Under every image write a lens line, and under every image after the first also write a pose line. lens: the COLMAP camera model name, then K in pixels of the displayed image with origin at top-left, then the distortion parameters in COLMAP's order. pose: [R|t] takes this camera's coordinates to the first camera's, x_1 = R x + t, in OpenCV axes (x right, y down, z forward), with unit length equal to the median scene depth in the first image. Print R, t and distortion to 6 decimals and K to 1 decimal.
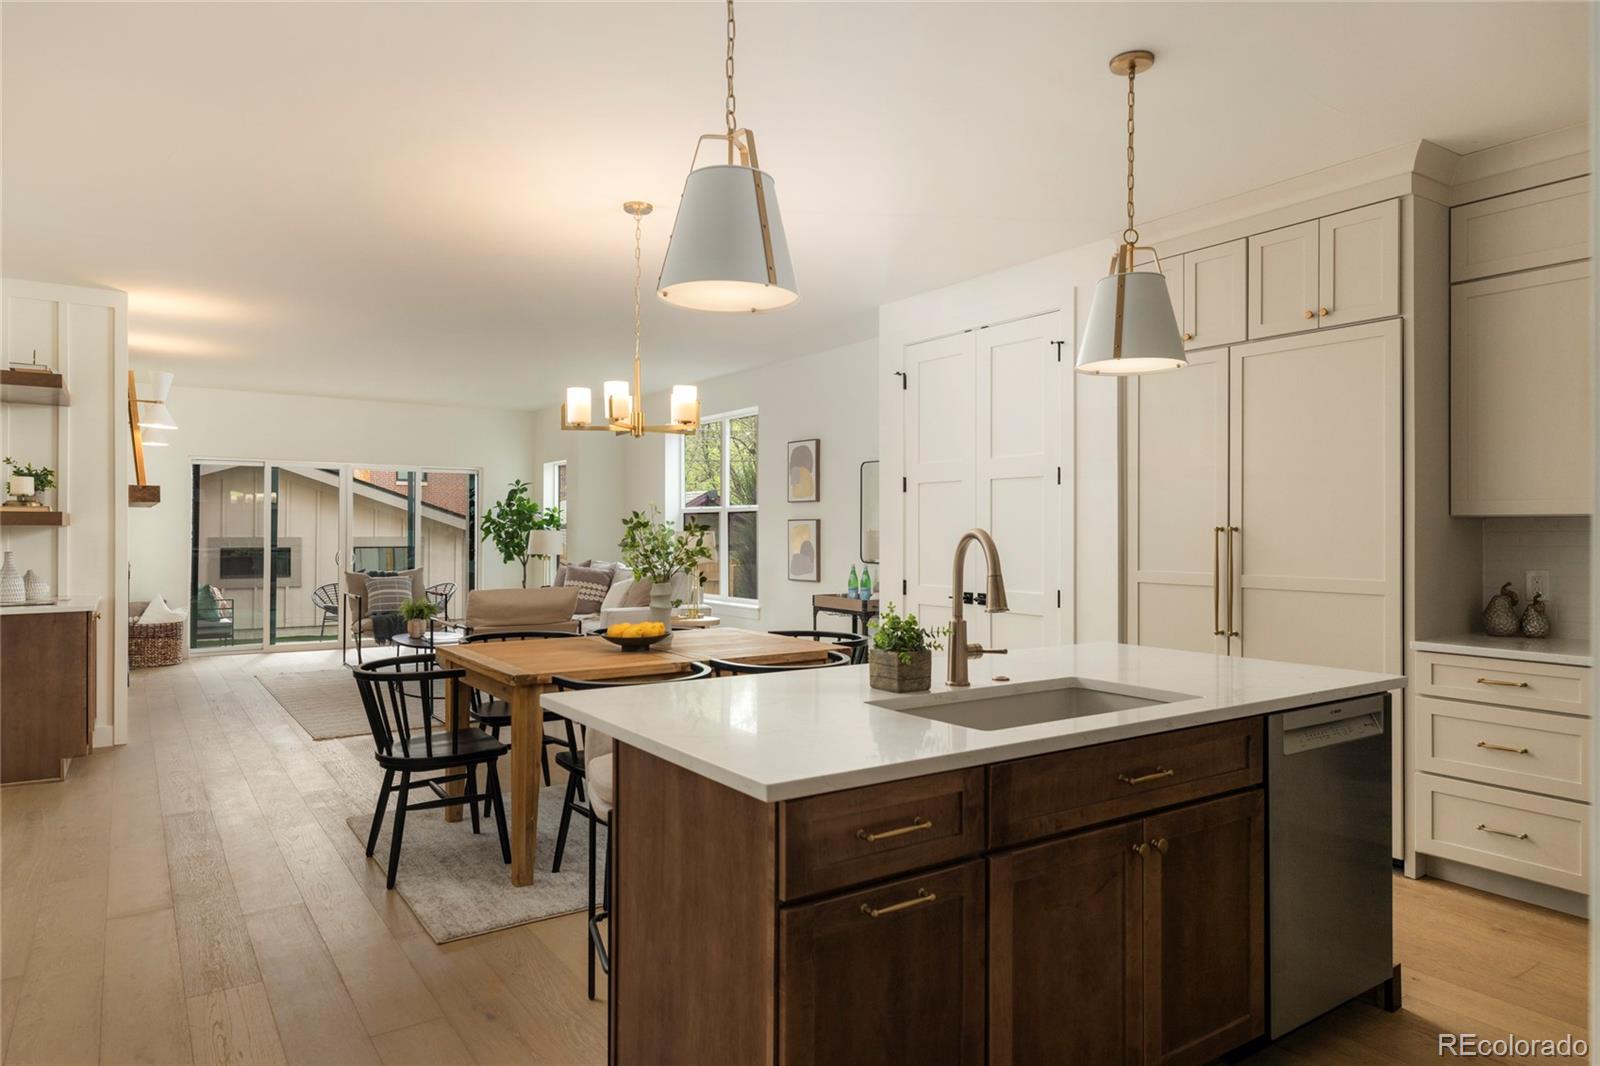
lens RADIAL K [[973.8, 0, 800.3], [0, 973.8, 530.8], [0, 0, 1]] dist [0.001052, 0.001653]
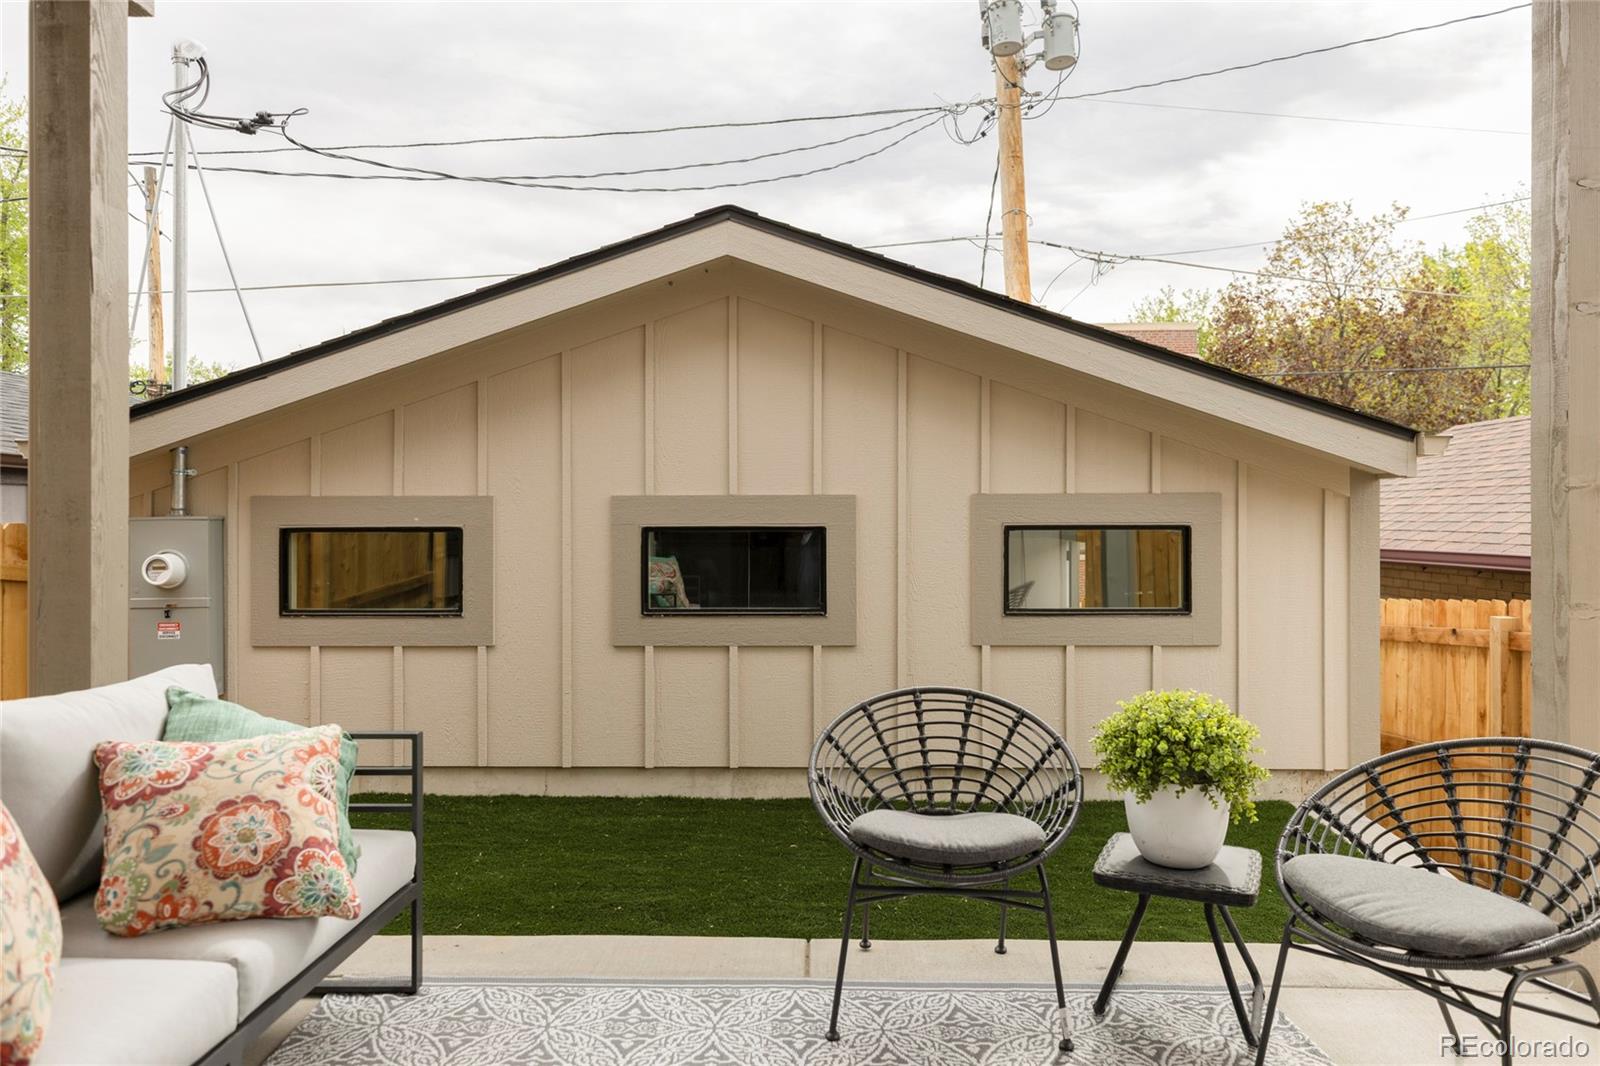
lens RADIAL K [[1118.9, 0, 799.7], [0, 1118.9, 523.0], [0, 0, 1]] dist [0.008009, 0.000161]
pose [[0.812297, 0.005714, -0.583217, -0.426561], [0.000615, 0.999943, 0.010654, 0.015993], [0.583244, -0.009013, 0.812247, 0.946622]]
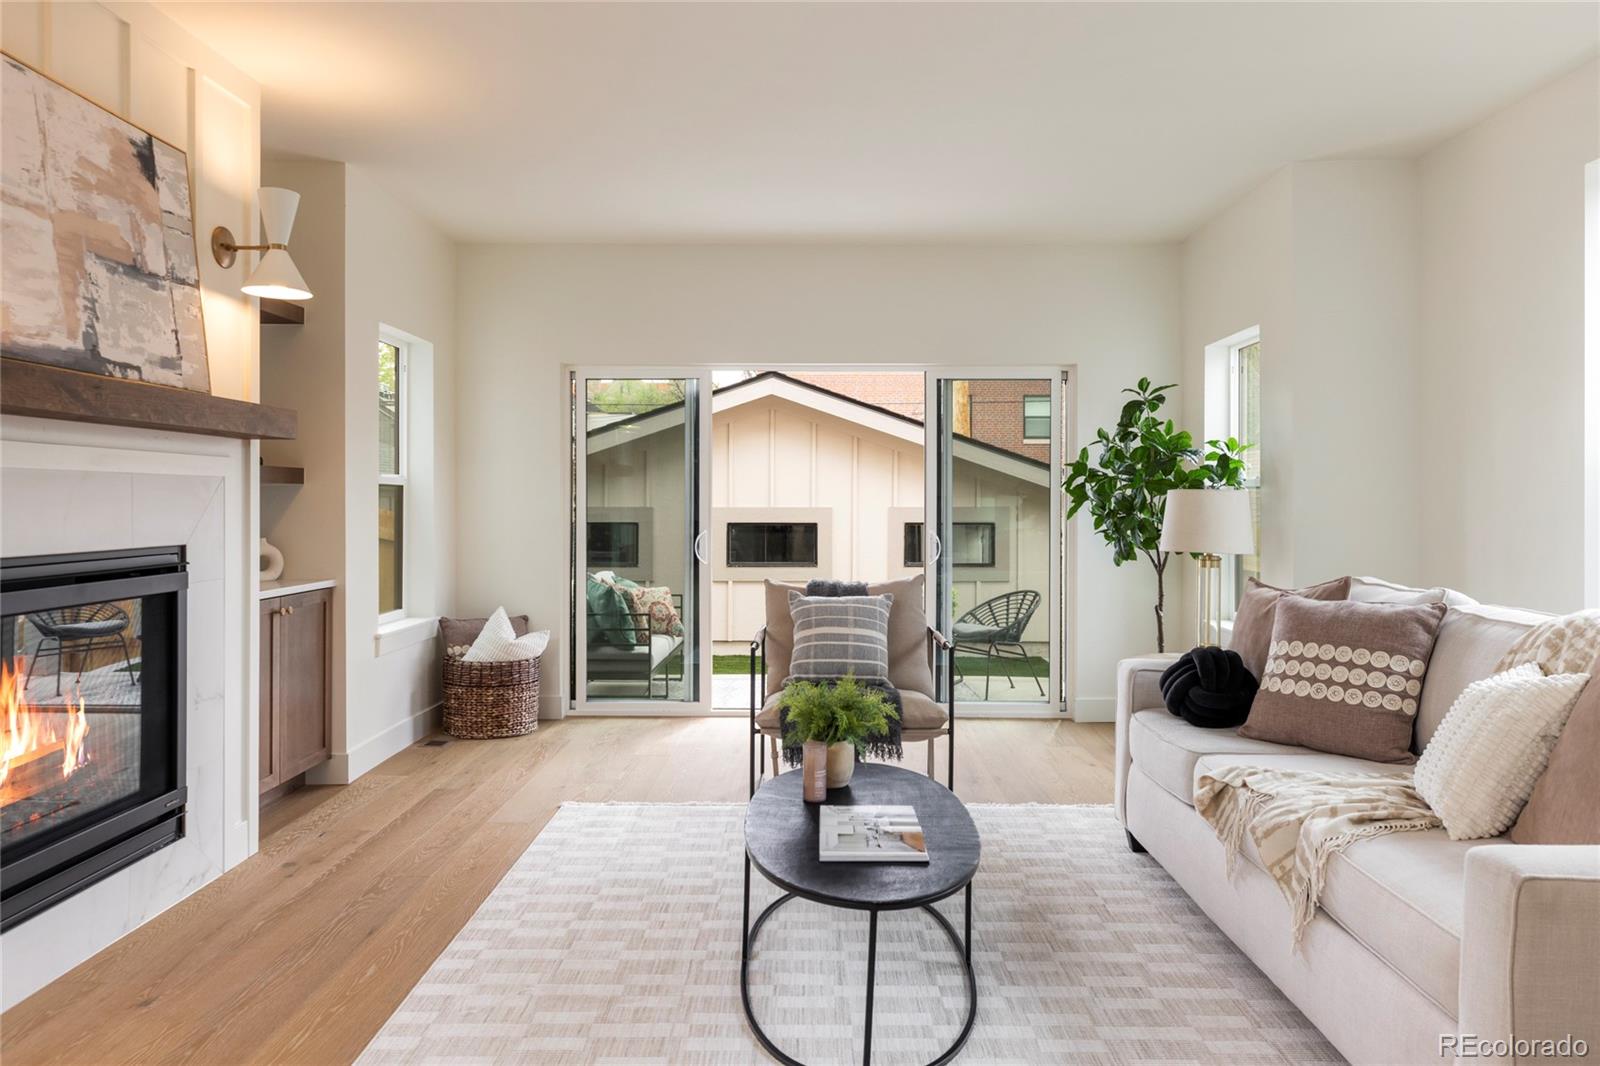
lens RADIAL K [[1113.0, 0, 797.8], [0, 1113.0, 502.8], [0, 0, 1]] dist [-0.001481, -0.002792]
pose [[0.821897, 0.000956, -0.569635, -0.130649], [-0.001150, 0.999999, 0.000019, 0.004178], [0.569635, 0.000639, 0.821898, 0.492575]]
